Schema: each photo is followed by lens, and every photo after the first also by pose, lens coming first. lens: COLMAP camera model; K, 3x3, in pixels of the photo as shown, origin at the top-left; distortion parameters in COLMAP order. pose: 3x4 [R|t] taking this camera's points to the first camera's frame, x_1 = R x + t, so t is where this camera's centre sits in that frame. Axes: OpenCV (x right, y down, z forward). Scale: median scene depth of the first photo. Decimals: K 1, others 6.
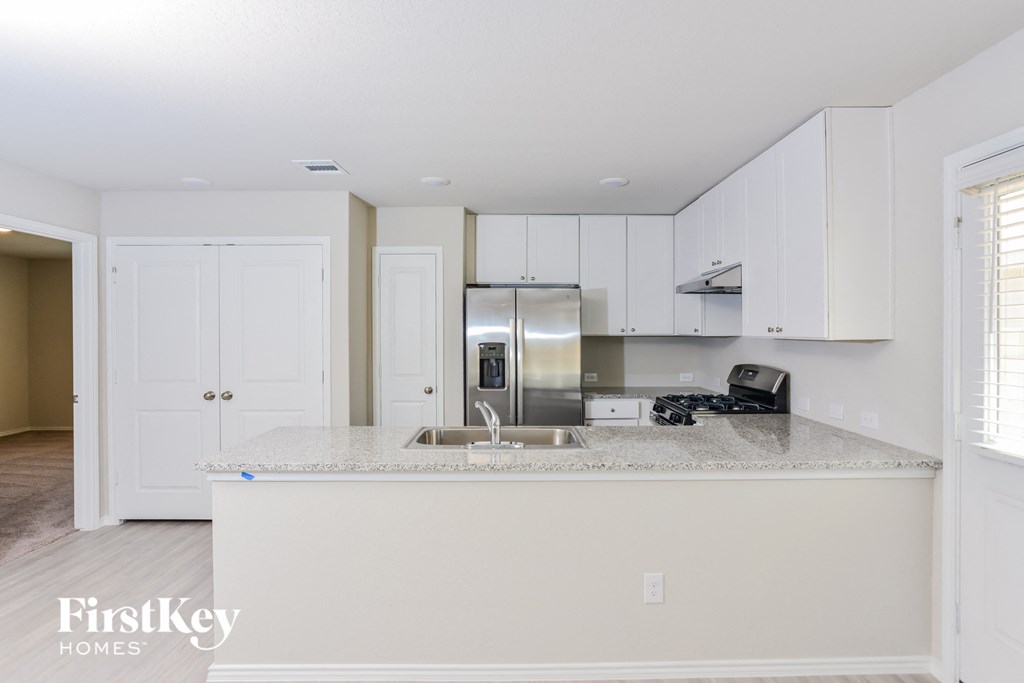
lens RADIAL K [[538.4, 0, 502.7], [0, 538.4, 336.7], [0, 0, 1]] dist [0.002511, 0.002111]
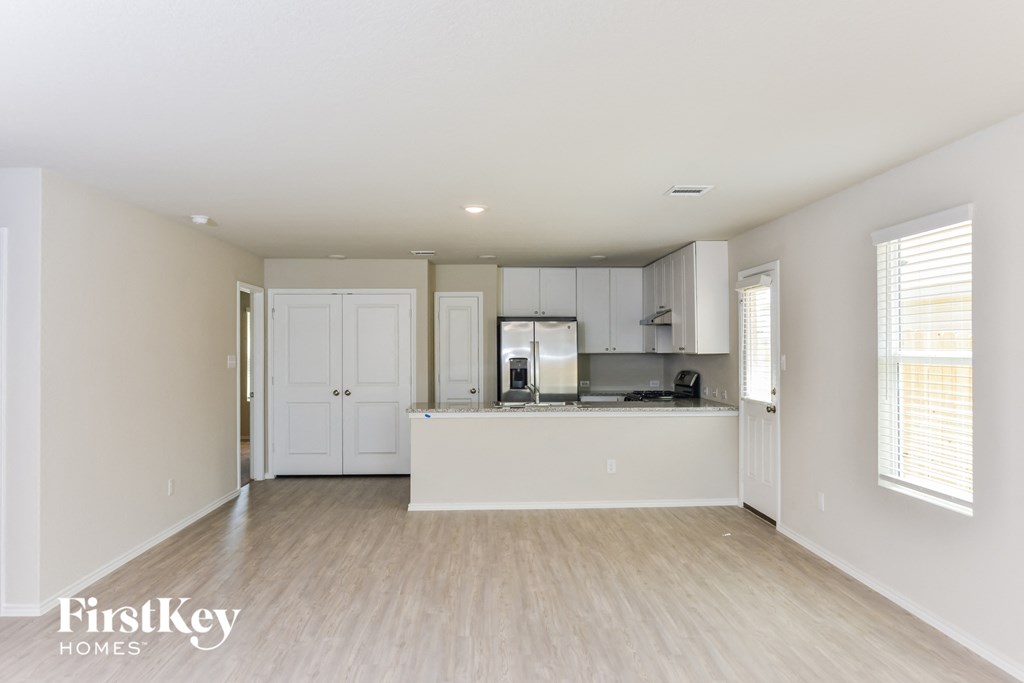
lens RADIAL K [[538.4, 0, 517.8], [0, 538.4, 342.1], [0, 0, 1]] dist [0.002511, 0.002111]
pose [[0.999284, -0.001859, 0.037794, -0.077475], [0.002845, 0.999656, -0.026057, 0.006654], [-0.037733, 0.026146, 0.998946, -0.485440]]
